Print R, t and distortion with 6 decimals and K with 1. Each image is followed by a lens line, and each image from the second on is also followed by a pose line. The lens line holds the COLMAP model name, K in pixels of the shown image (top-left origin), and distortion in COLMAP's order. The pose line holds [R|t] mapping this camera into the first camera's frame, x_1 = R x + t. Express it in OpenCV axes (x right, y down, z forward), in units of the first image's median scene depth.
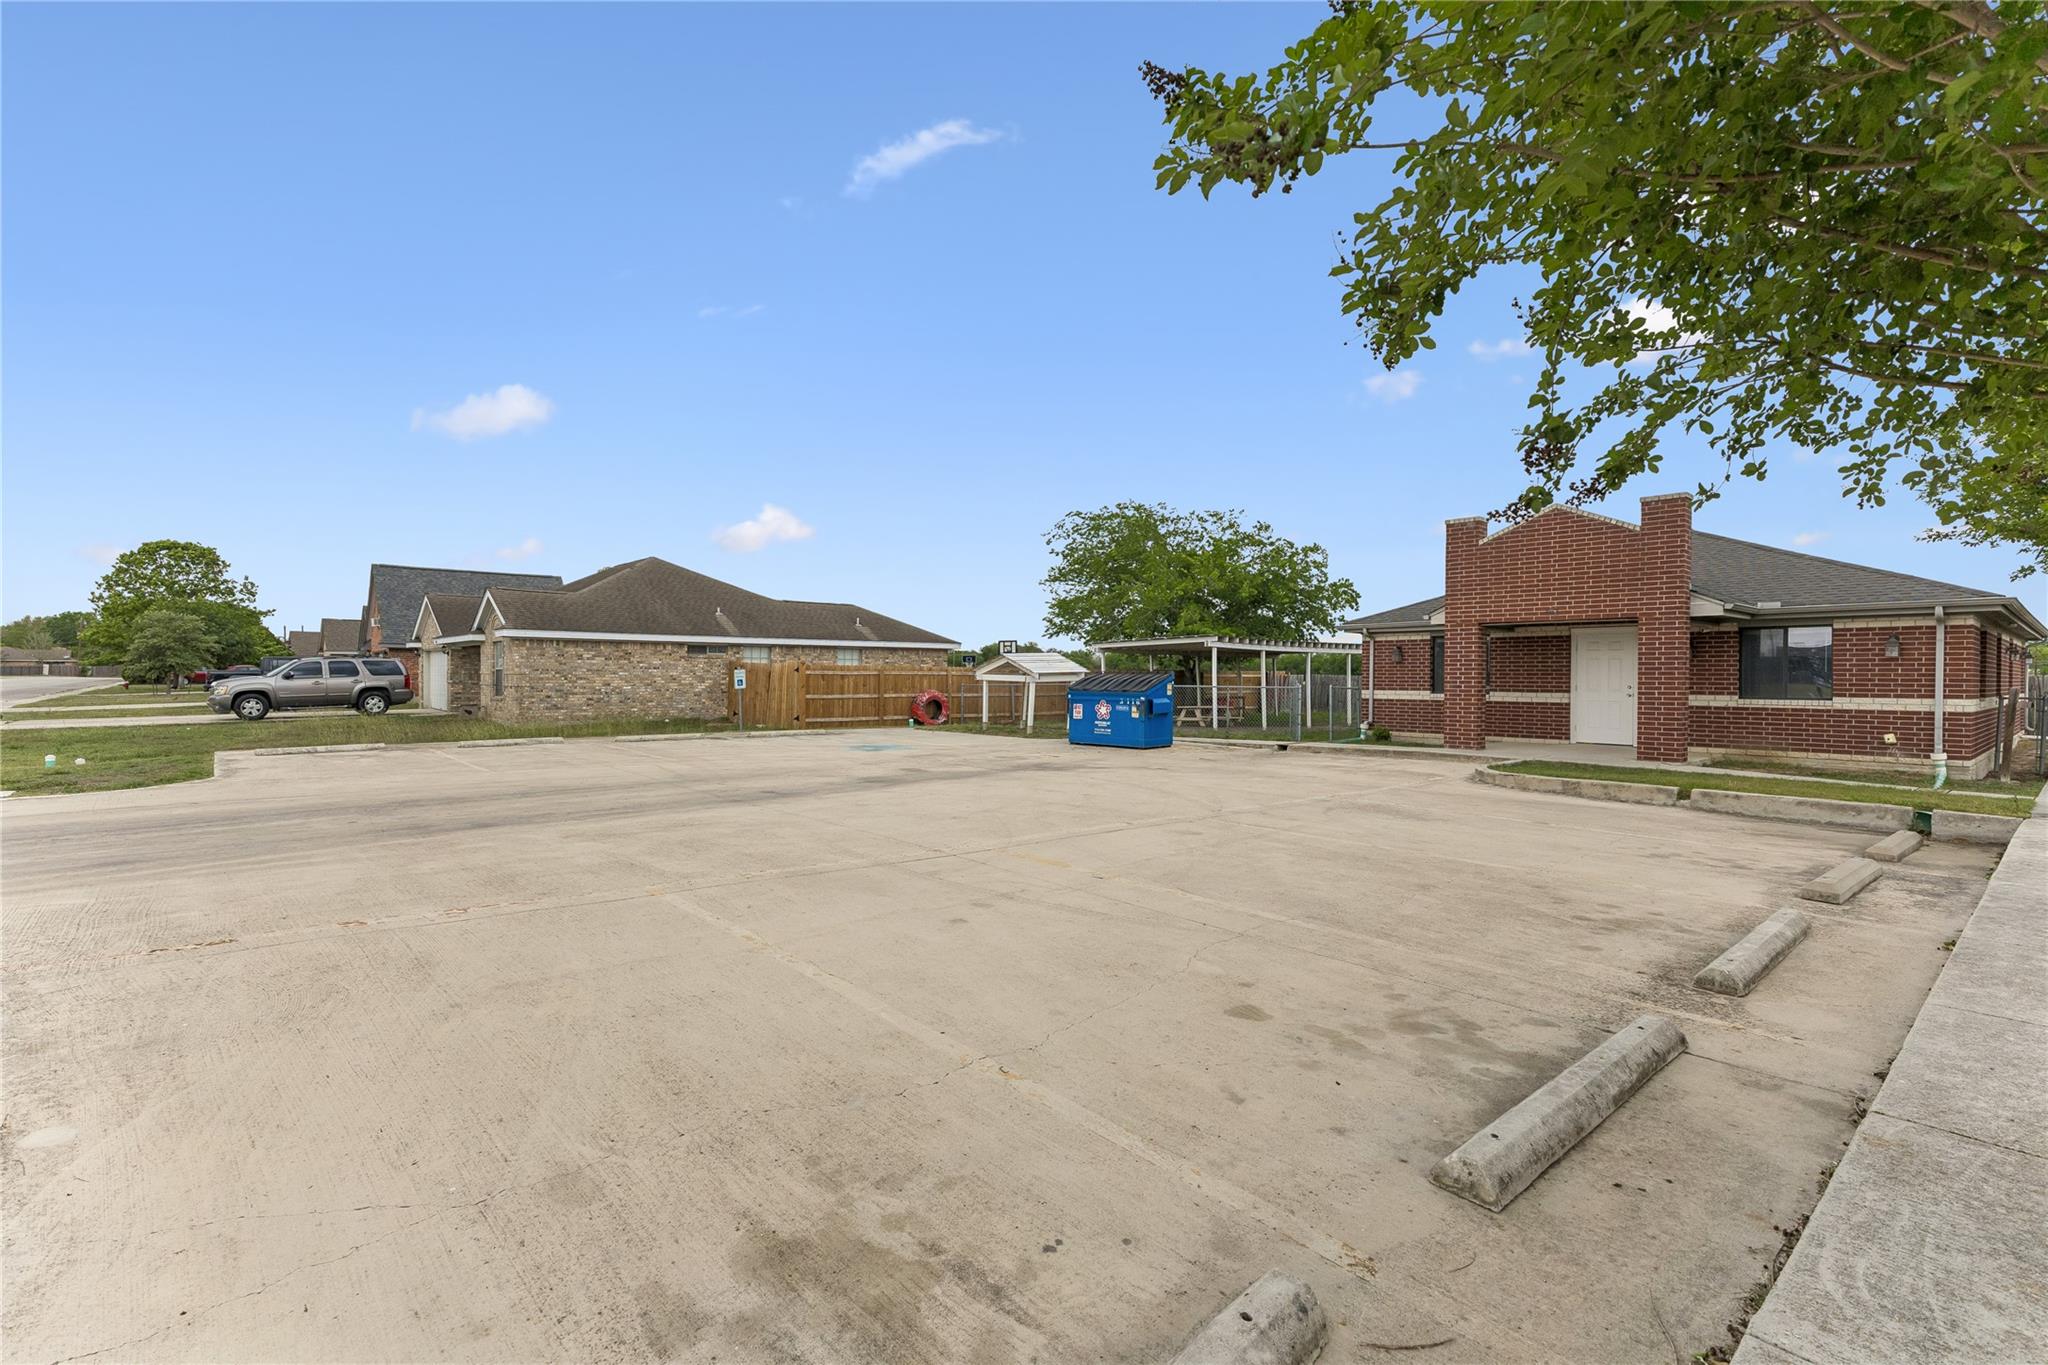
lens RADIAL K [[928.0, 0, 1028.8], [0, 928.0, 682.2], [0, 0, 1]] dist [0.003508, 0.000061]
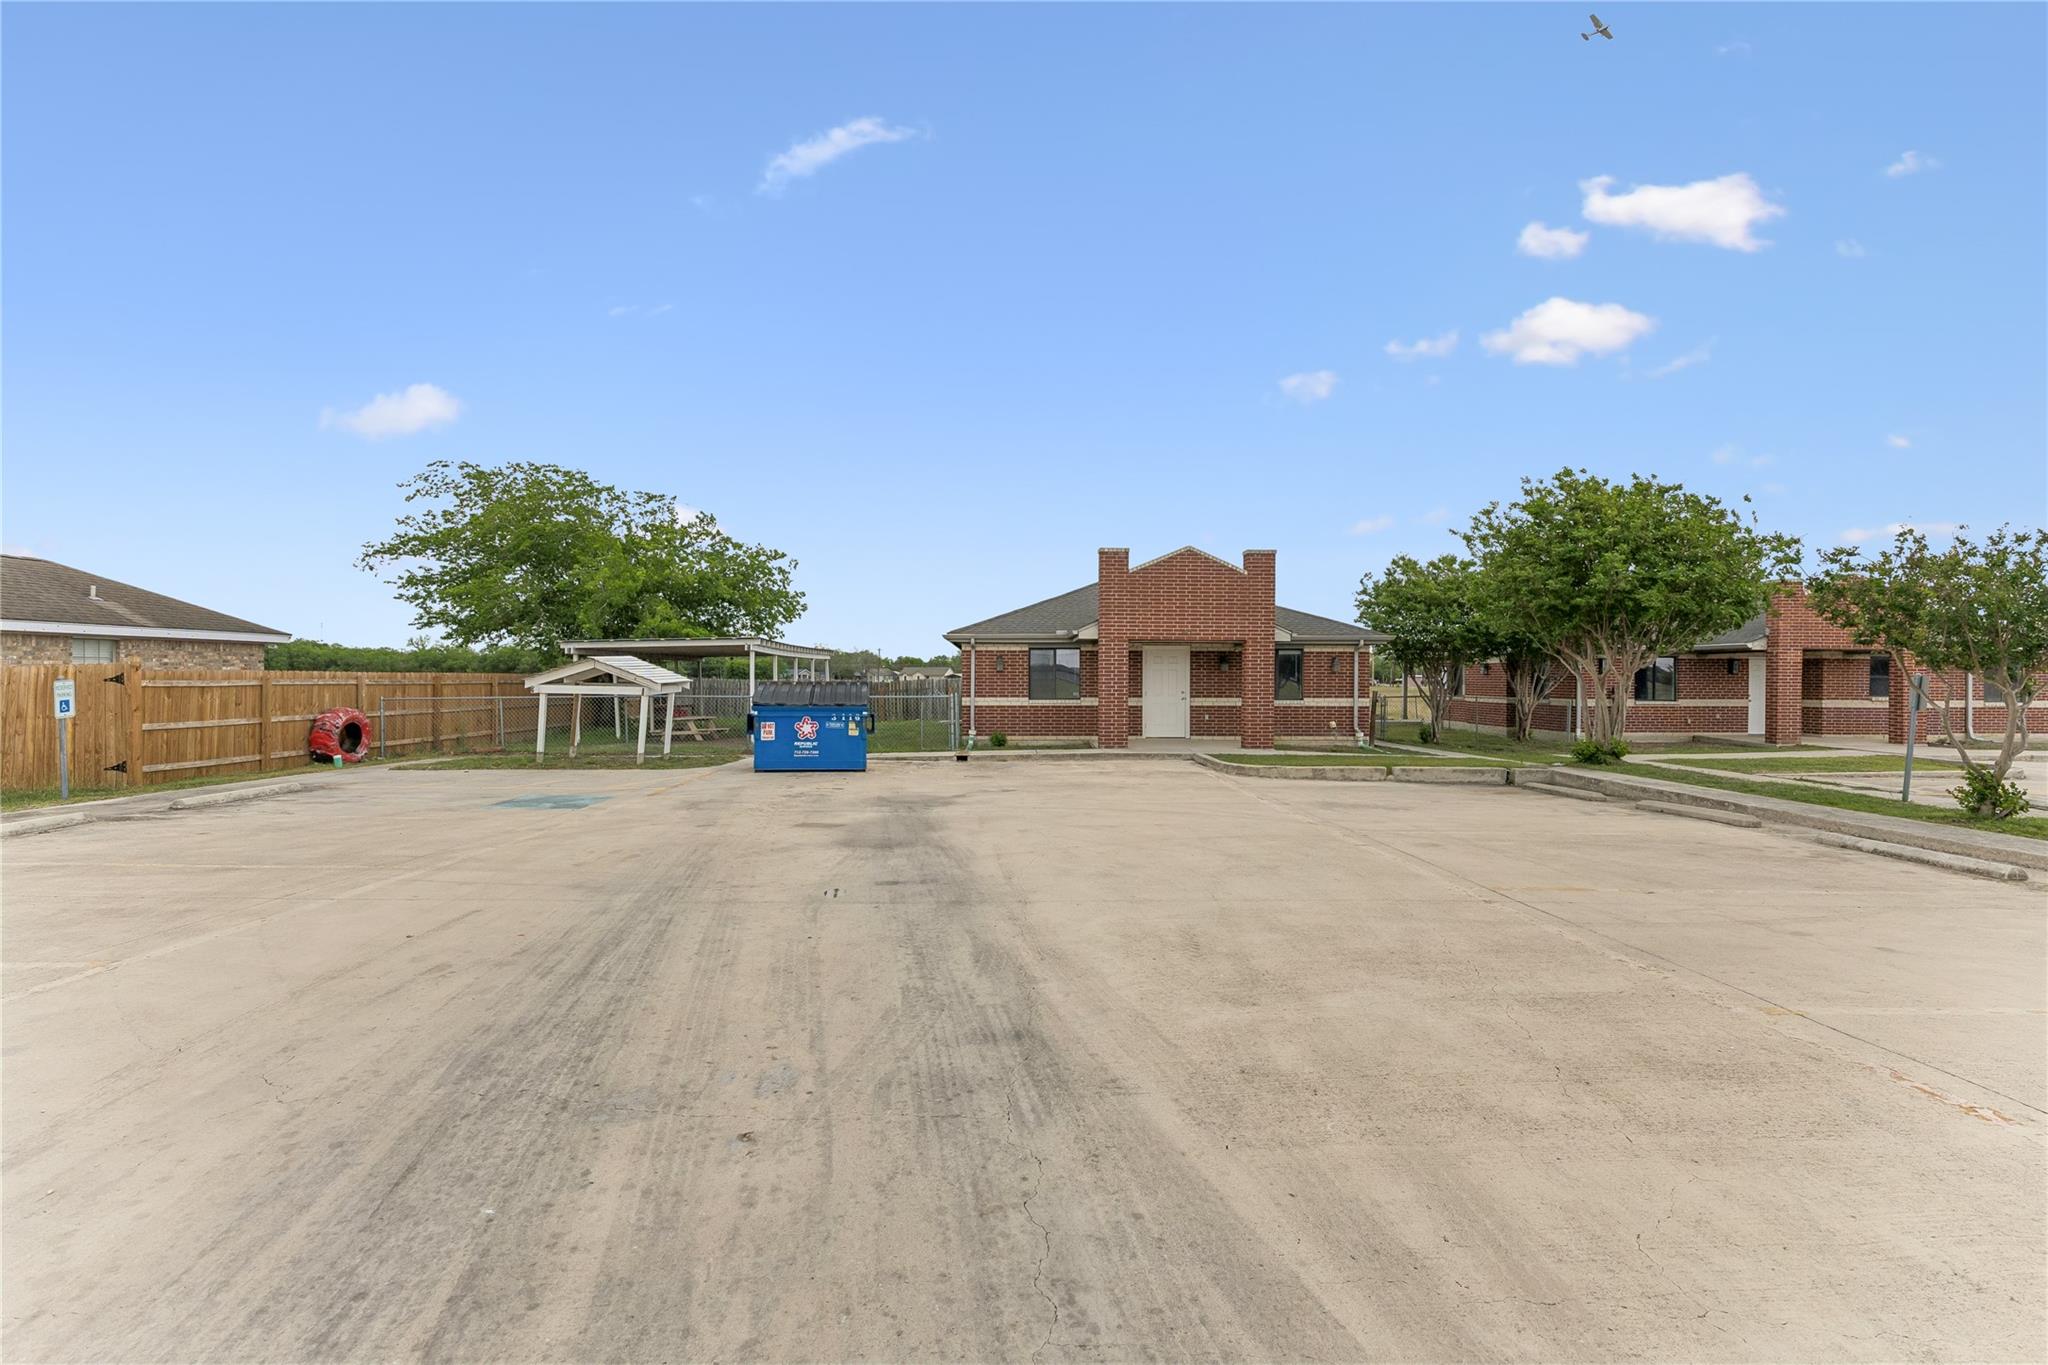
lens RADIAL K [[928.0, 0, 1028.8], [0, 928.0, 682.2], [0, 0, 1]] dist [0.003508, 0.000061]
pose [[0.641158, -0.006945, 0.767378, -0.392239], [0.005655, 0.999975, 0.004325, -0.012884], [-0.767388, 0.001567, 0.641181, 0.279112]]
